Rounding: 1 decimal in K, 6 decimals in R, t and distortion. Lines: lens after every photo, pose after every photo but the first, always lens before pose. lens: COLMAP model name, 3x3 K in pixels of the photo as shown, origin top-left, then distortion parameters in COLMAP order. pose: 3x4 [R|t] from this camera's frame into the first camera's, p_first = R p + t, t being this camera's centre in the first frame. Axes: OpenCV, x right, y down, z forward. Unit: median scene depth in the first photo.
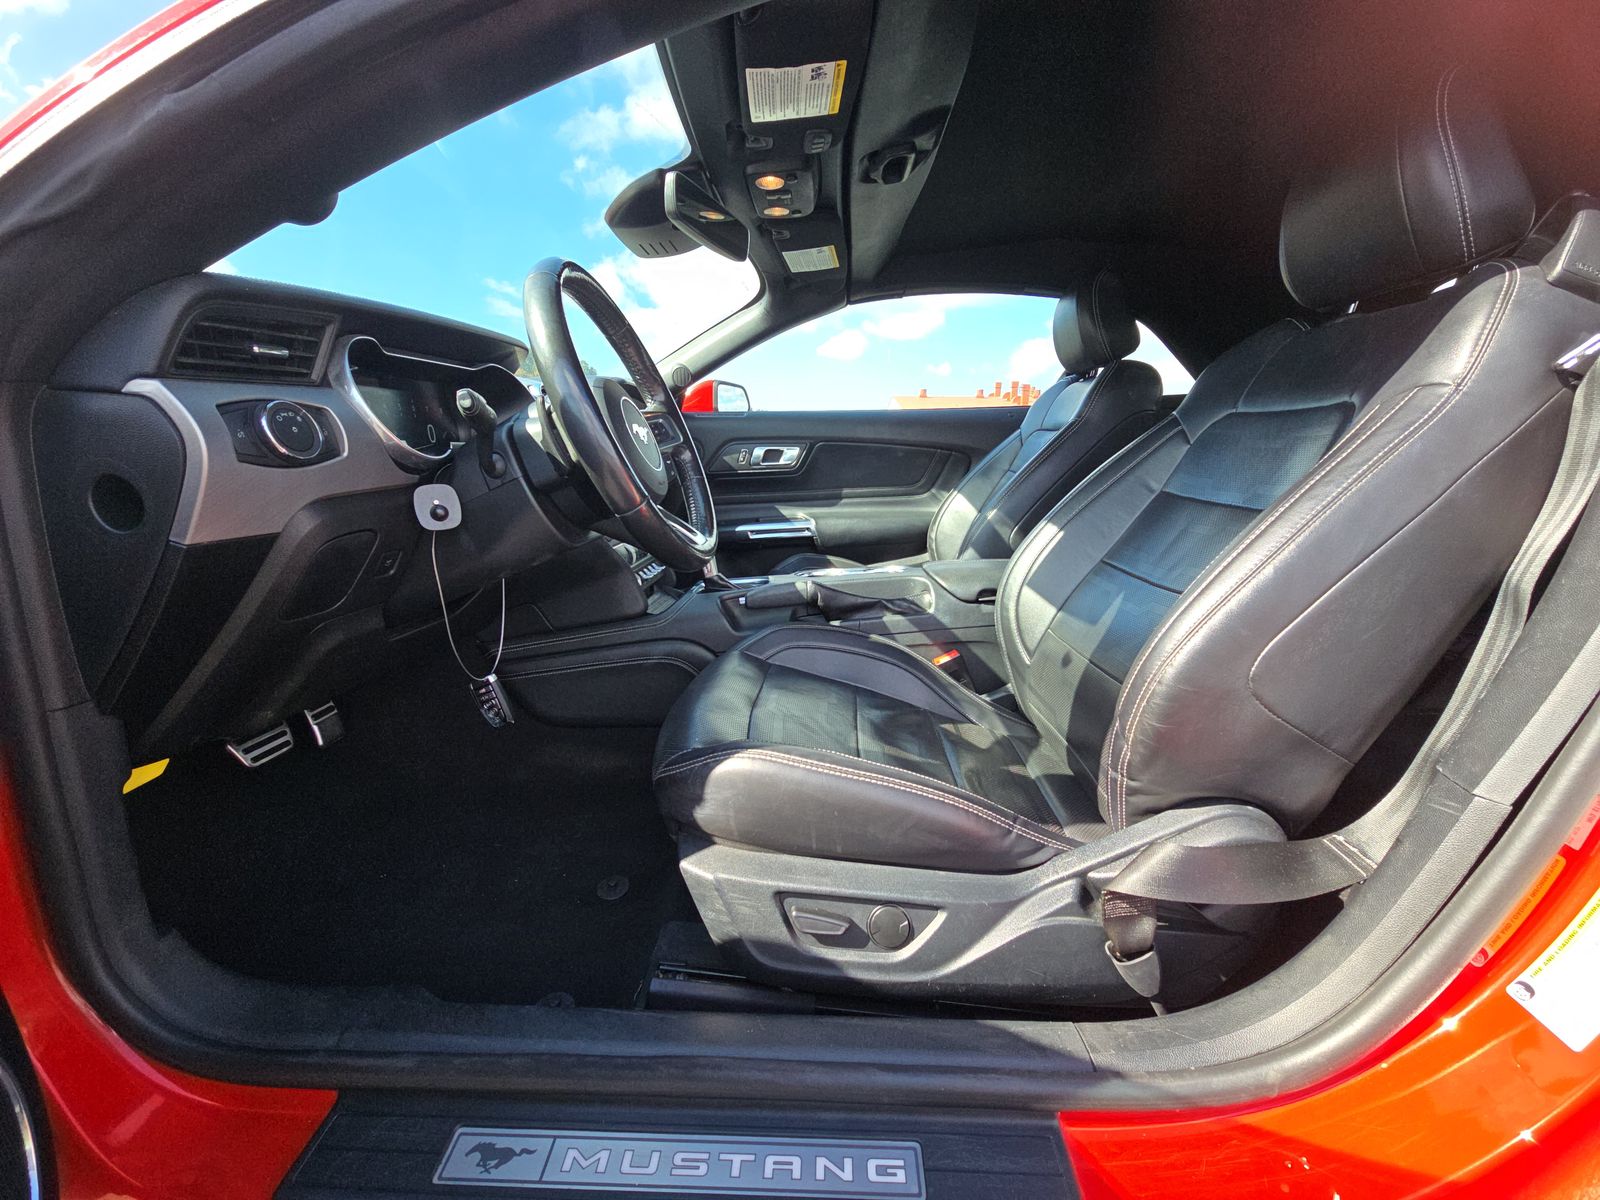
lens RADIAL K [[638.6, 0, 804.2], [0, 638.6, 597.2], [0, 0, 1]] dist [0.001762, -0.007448]
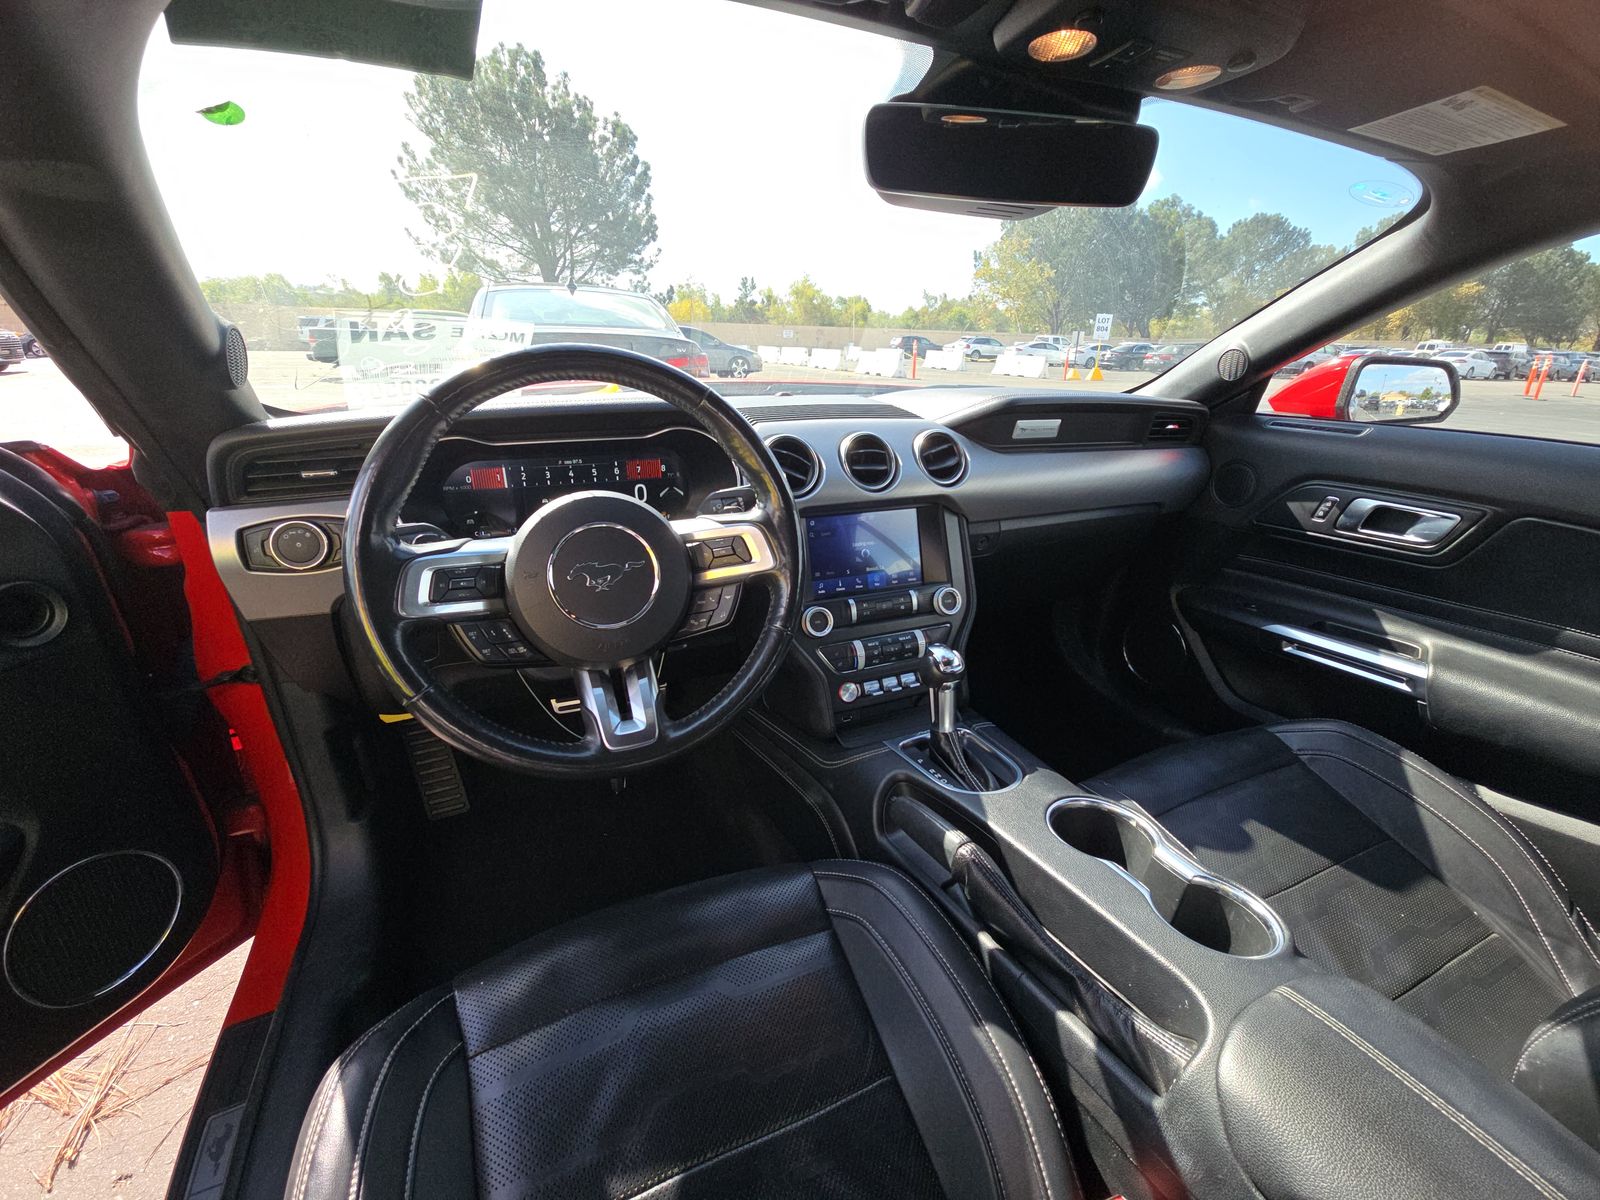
lens RADIAL K [[638.6, 0, 787.9], [0, 638.6, 607.0], [0, 0, 1]] dist [0.001762, -0.007448]
pose [[0.434396, 0.328596, -0.838645, 0.313650], [-0.215214, 0.941977, 0.257609, -0.303329], [0.874633, 0.068584, 0.479910, 0.563747]]
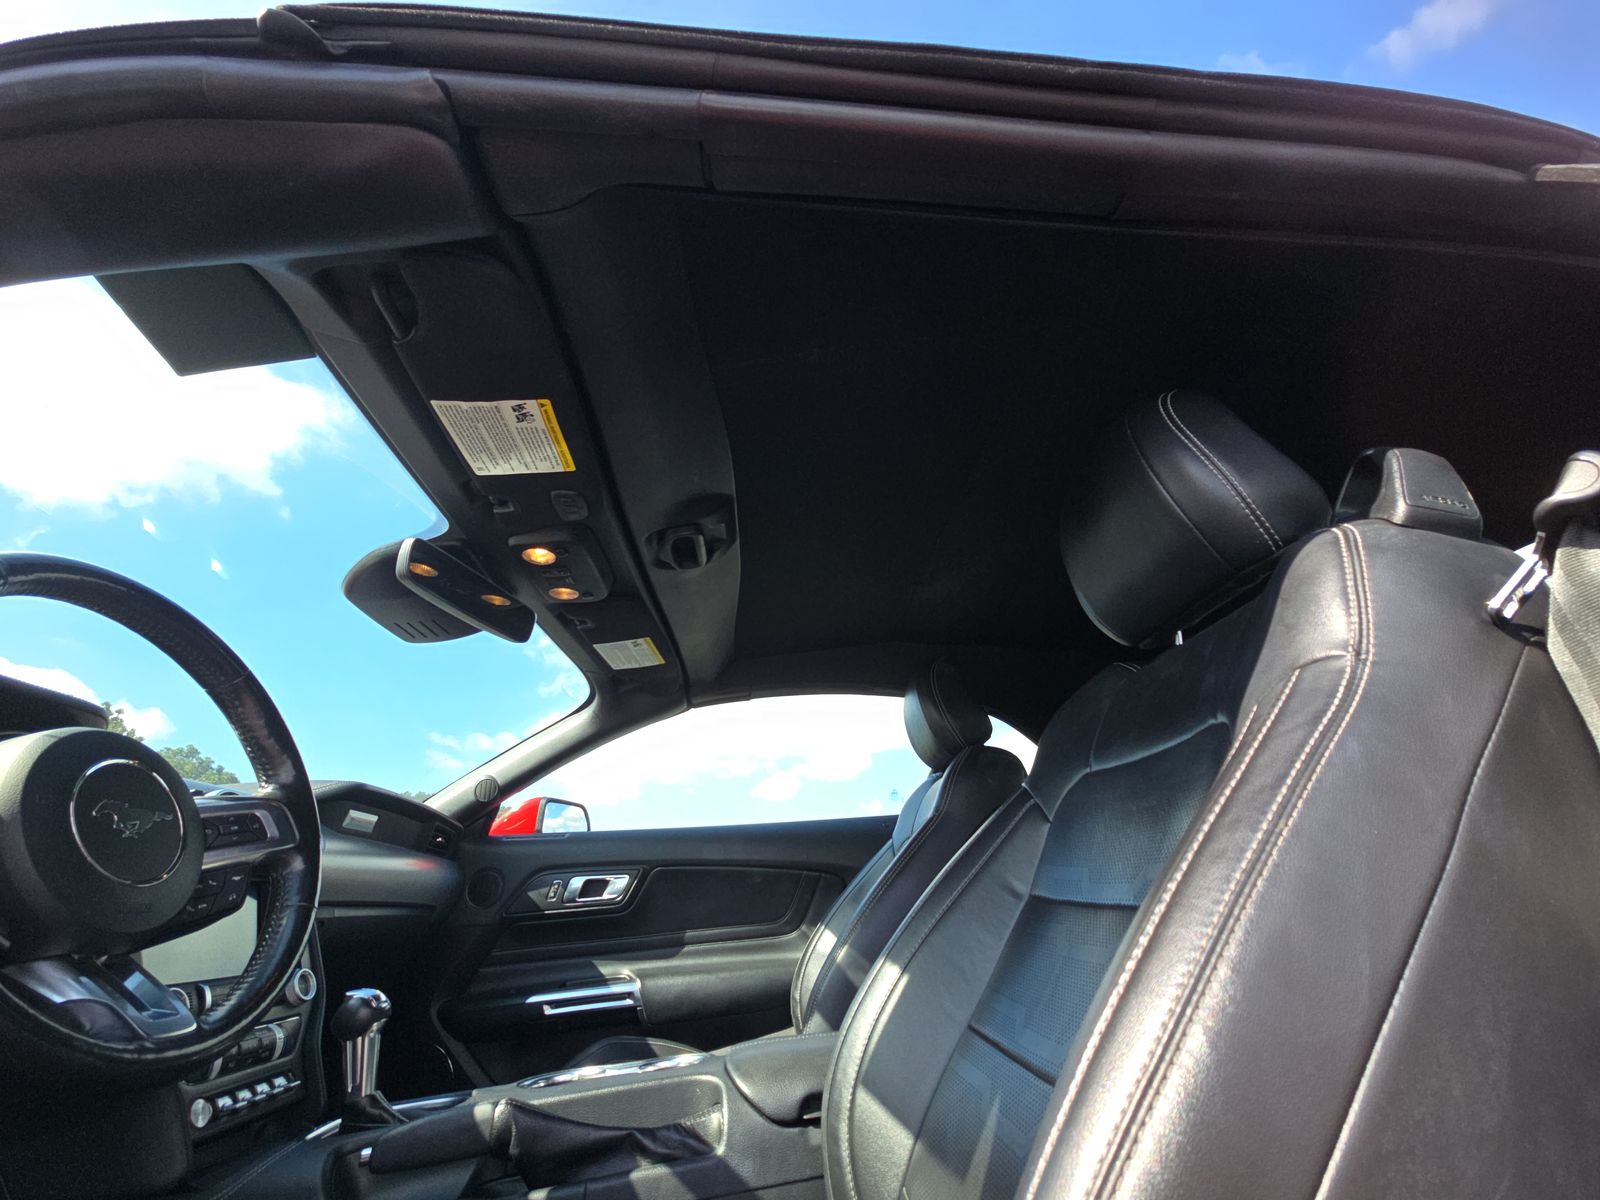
lens RADIAL K [[638.6, 0, 810.9], [0, 638.6, 604.0], [0, 0, 1]] dist [0.001762, -0.007448]
pose [[0.993817, 0.006216, 0.110854, 0.206403], [0.062471, 0.794087, -0.604585, -0.015592], [-0.091786, 0.607772, 0.788789, 0.250936]]
